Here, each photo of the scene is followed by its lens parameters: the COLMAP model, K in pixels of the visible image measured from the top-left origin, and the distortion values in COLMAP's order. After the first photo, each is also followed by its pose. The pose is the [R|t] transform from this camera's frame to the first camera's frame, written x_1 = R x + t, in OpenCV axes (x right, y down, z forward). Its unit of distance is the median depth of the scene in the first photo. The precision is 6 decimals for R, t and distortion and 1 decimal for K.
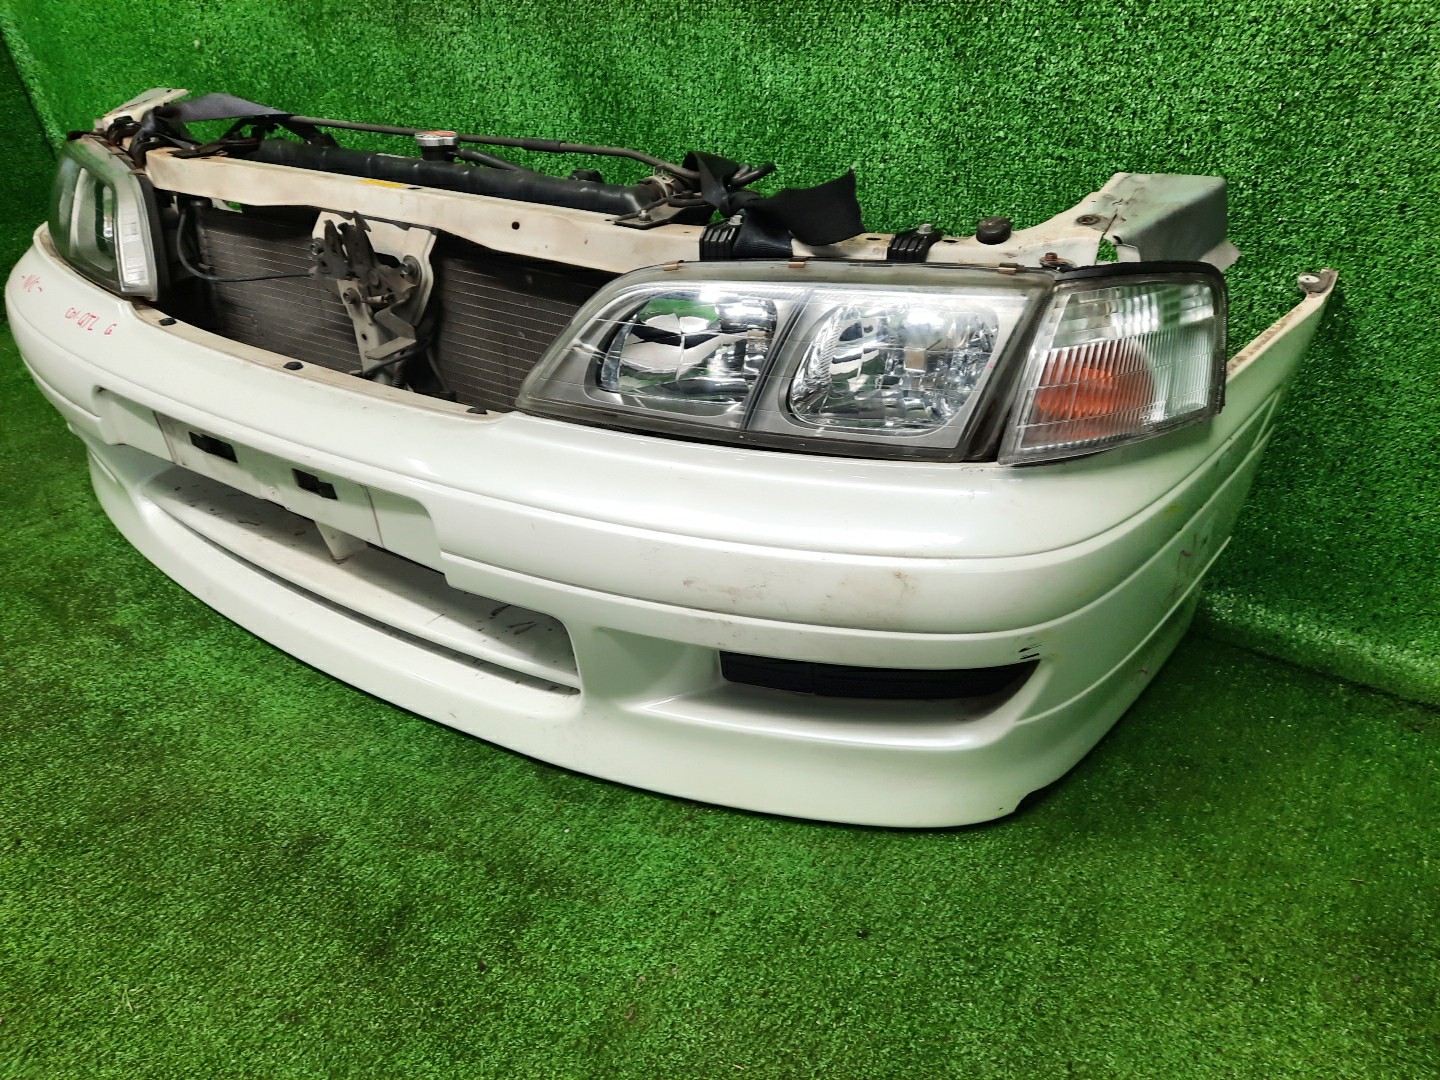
lens RADIAL K [[1016.0, 0, 720.0], [0, 1016.0, 540.0], [0, 0, 1]] dist [0.059273, -0.050844]
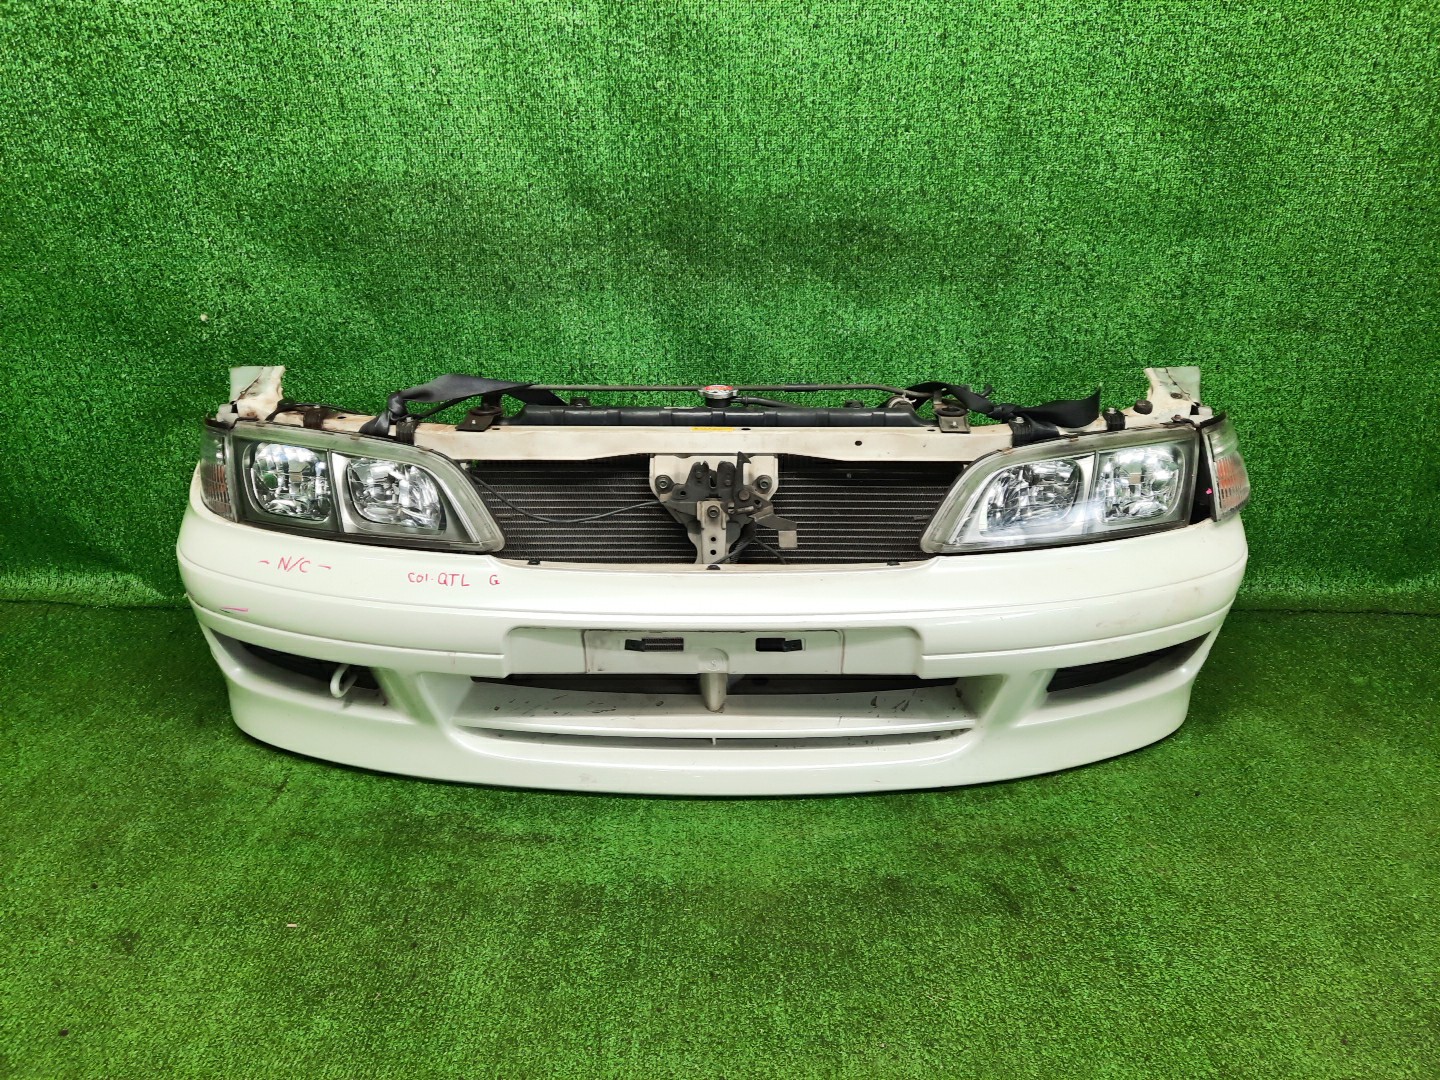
lens RADIAL K [[1016.0, 0, 720.0], [0, 1016.0, 540.0], [0, 0, 1]] dist [0.059273, -0.050844]
pose [[0.831041, -0.203098, 0.517805, -1.115112], [0.264023, 0.963426, -0.045855, -0.144952], [-0.489554, 0.174820, 0.854269, -0.155801]]
